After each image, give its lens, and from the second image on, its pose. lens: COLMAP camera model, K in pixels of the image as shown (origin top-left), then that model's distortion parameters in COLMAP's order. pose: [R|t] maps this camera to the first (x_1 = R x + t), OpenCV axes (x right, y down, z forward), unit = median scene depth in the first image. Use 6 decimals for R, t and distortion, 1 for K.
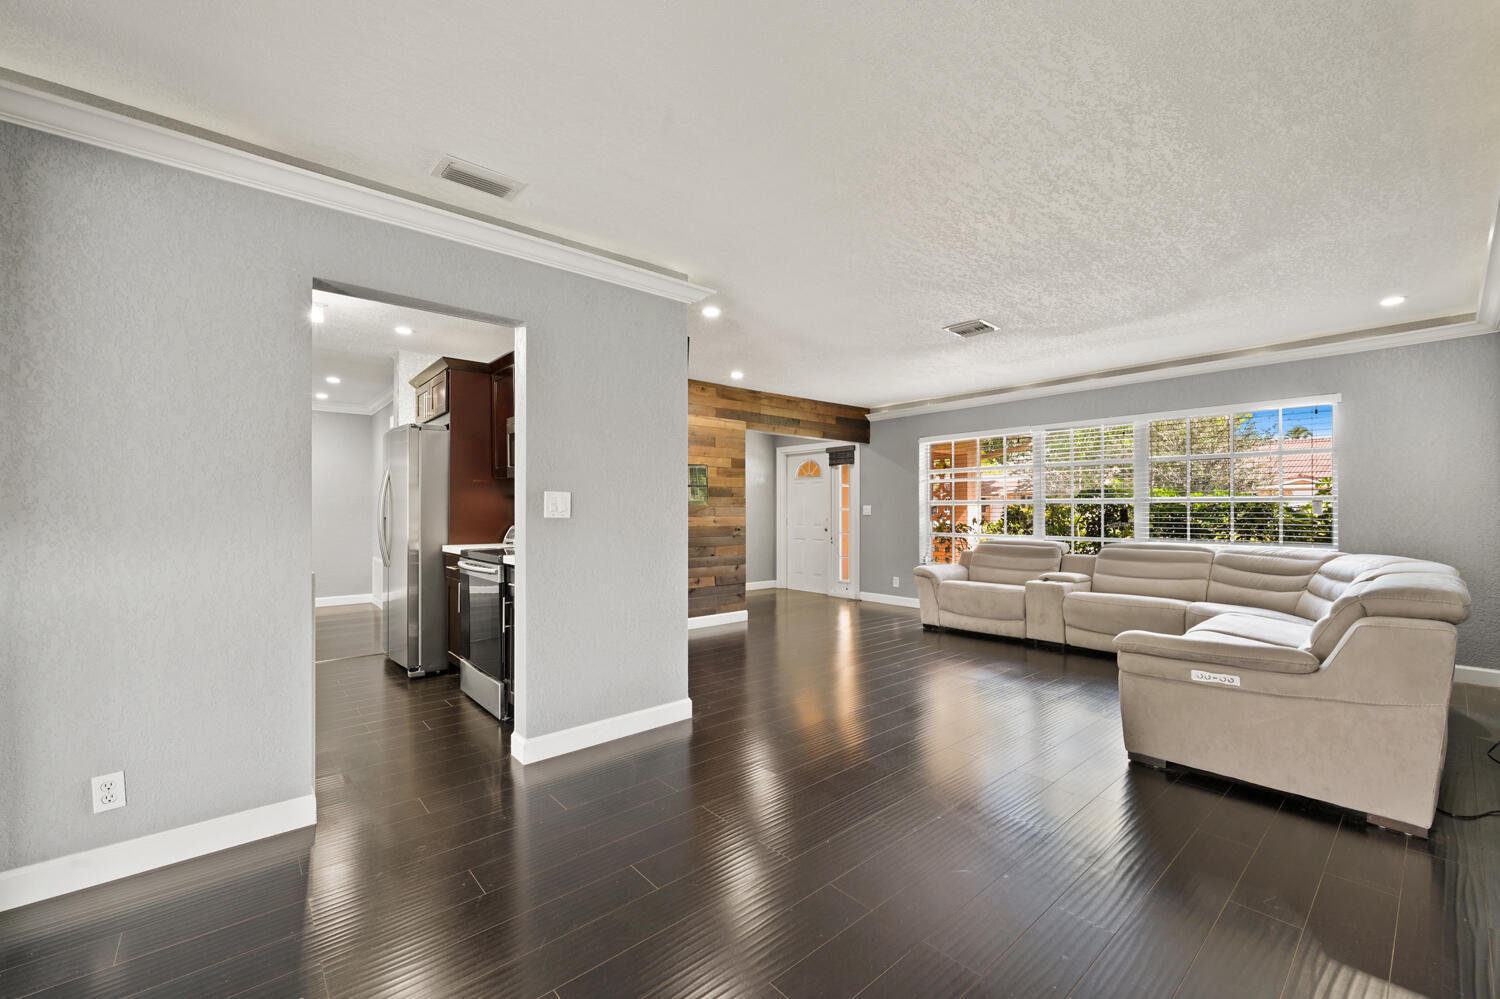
lens RADIAL K [[604.6, 0, 749.8], [0, 604.6, 504.0], [0, 0, 1]] dist [-0.000620, -0.000005]
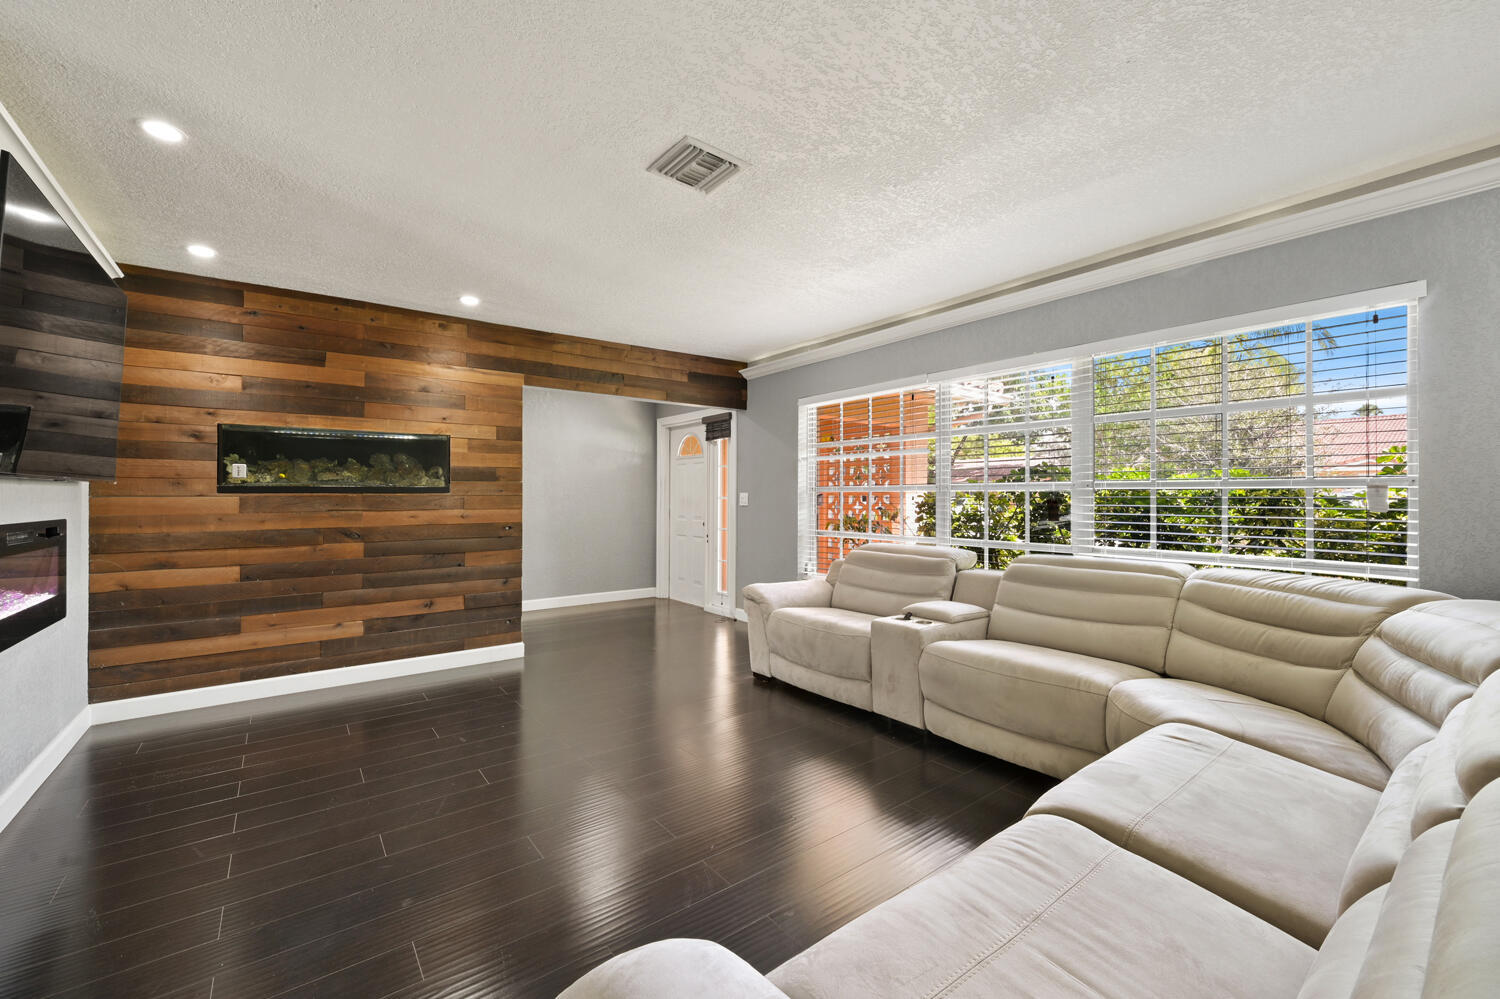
lens RADIAL K [[604.6, 0, 752.1], [0, 604.6, 491.2], [0, 0, 1]] dist [-0.000620, -0.000005]
pose [[0.998328, -0.000972, -0.057796, 0.306797], [0.001159, 0.999994, 0.003210, -0.002193], [0.057792, -0.003272, 0.998323, 0.318998]]
